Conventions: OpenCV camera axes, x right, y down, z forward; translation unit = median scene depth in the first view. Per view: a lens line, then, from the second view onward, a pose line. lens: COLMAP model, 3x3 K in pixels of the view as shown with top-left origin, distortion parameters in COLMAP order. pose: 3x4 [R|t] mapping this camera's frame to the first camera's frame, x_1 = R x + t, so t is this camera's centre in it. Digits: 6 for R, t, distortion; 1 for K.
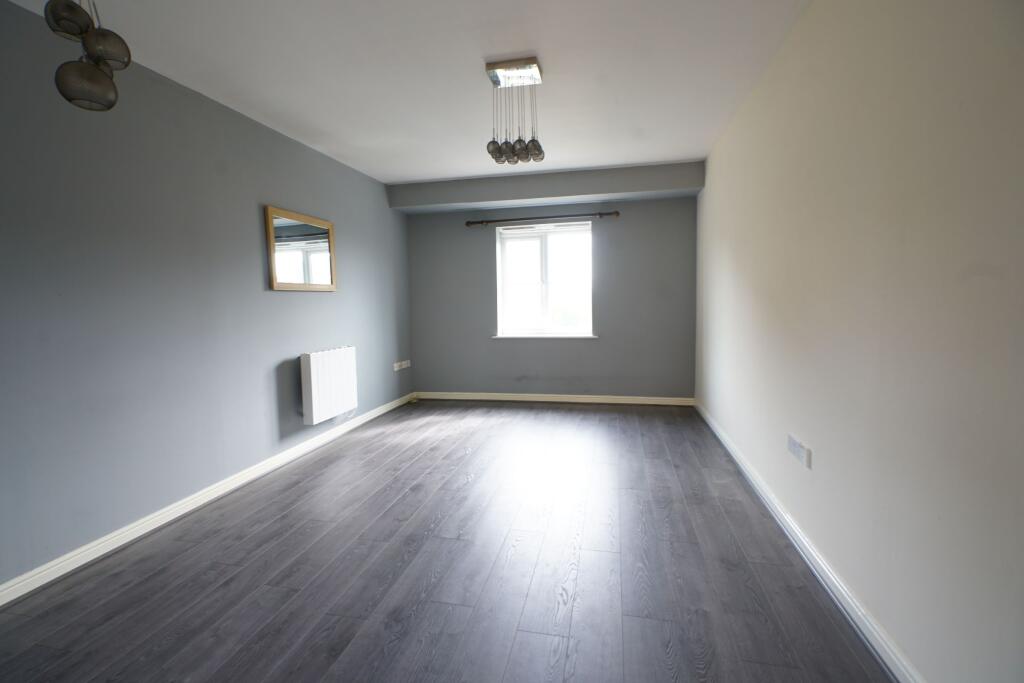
lens RADIAL K [[468.0, 0, 511.1], [0, 468.0, 337.0], [0, 0, 1]] dist [0.000250, 0.001866]
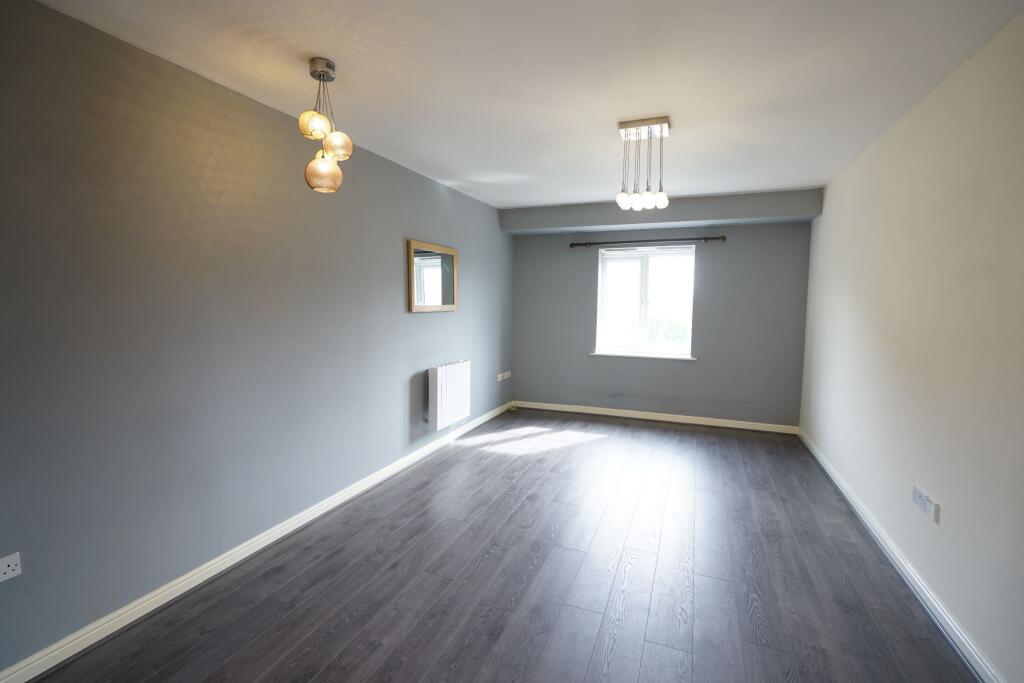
lens RADIAL K [[468.0, 0, 511.2], [0, 468.0, 337.3], [0, 0, 1]] dist [0.000250, 0.001866]
pose [[0.986139, 0.042836, -0.160297, -0.092224], [-0.042835, 0.999076, 0.003460, -0.062018], [0.160297, 0.003454, 0.987063, -0.110301]]
